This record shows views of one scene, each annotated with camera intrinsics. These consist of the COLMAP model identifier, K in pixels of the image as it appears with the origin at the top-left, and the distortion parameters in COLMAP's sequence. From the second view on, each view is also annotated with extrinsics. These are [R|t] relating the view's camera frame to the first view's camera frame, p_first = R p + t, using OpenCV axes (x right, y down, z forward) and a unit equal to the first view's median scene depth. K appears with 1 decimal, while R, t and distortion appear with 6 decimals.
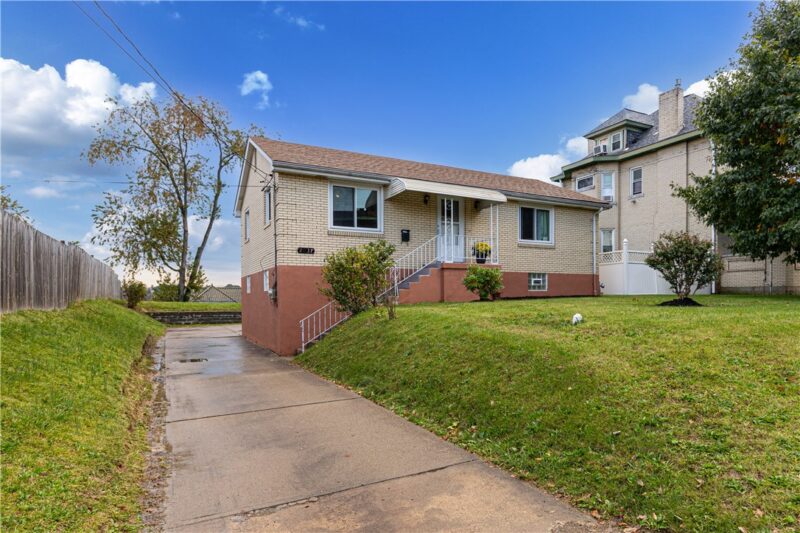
lens RADIAL K [[510.2, 0, 474.6], [0, 510.2, 299.5], [0, 0, 1]] dist [-0.000889, -0.002442]
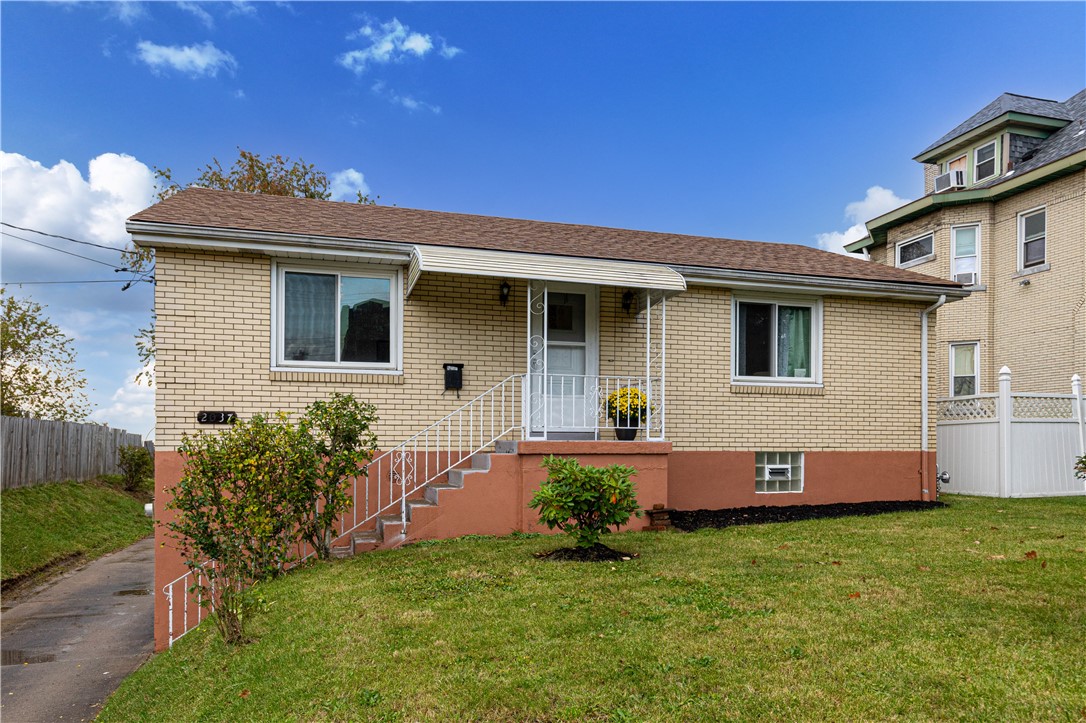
lens RADIAL K [[758.5, 0, 549.7], [0, 758.5, 448.4], [0, 0, 1]] dist [0.004270, 0.001546]
pose [[0.968168, 0.004135, -0.250269, 0.060190], [-0.005027, 0.999983, -0.002924, -0.032803], [0.250252, 0.004089, 0.968172, 0.203088]]
